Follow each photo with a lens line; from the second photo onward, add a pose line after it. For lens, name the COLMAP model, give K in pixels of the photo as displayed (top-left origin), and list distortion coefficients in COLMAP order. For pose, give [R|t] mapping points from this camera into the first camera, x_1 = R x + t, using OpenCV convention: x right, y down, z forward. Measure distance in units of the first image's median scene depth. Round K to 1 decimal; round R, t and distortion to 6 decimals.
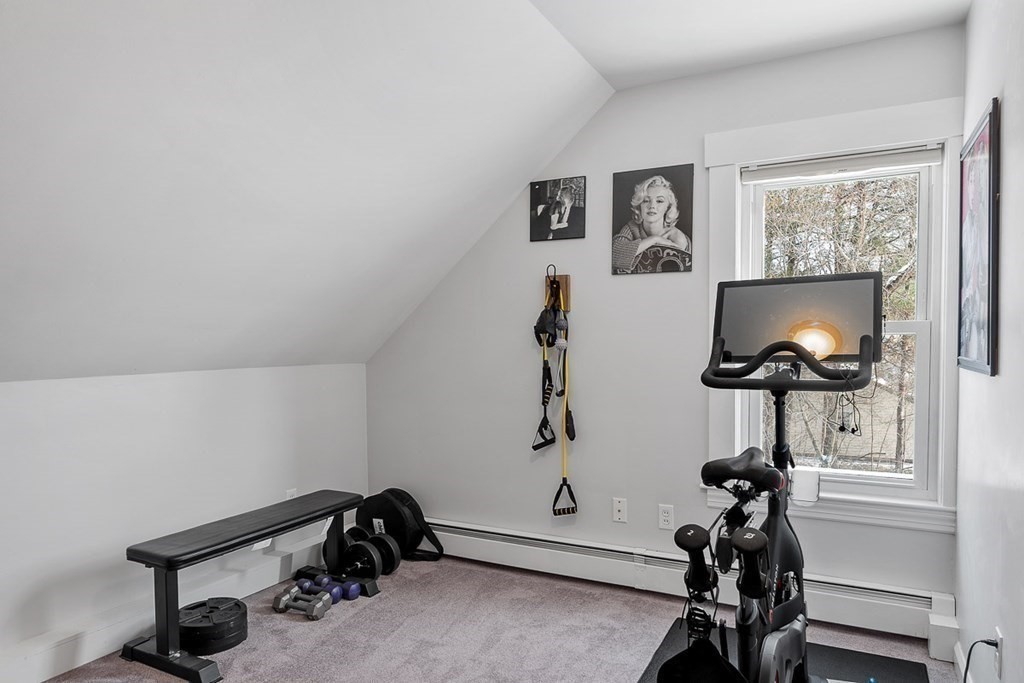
lens RADIAL K [[661.1, 0, 508.3], [0, 661.1, 365.4], [0, 0, 1]] dist [0.000404, 0.001237]
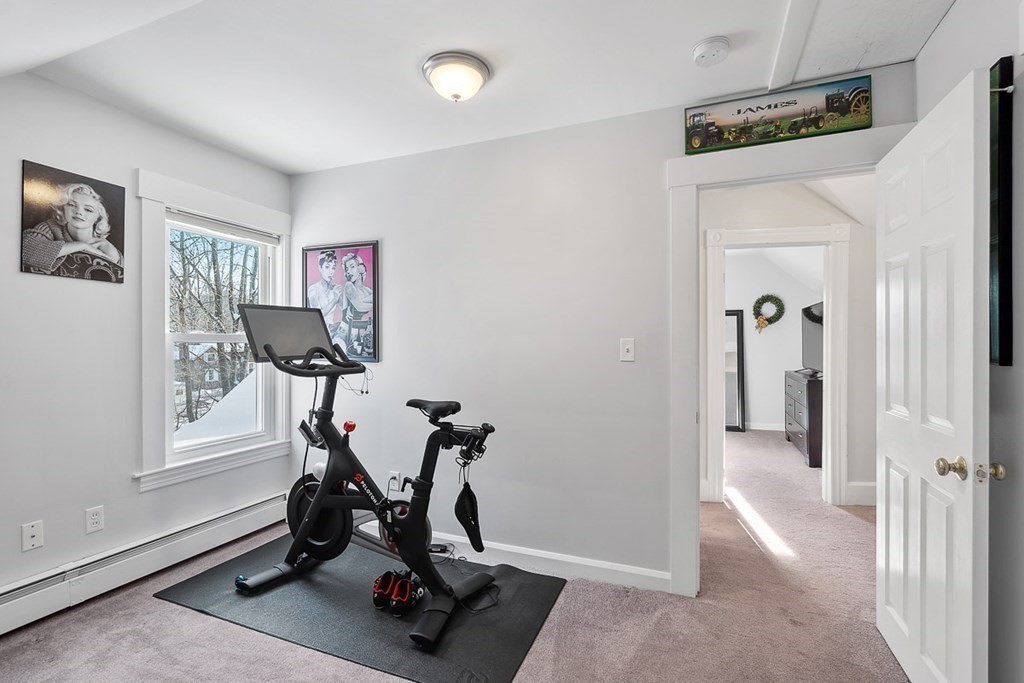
lens RADIAL K [[474.9, 0, 511.1], [0, 474.9, 336.5], [0, 0, 1]] dist [-0.006777, 0.001211]
pose [[-0.096738, 0.023921, 0.995022, -0.559804], [0.037146, 0.999101, -0.020407, -0.013469], [-0.994616, 0.034987, -0.097540, 0.428348]]
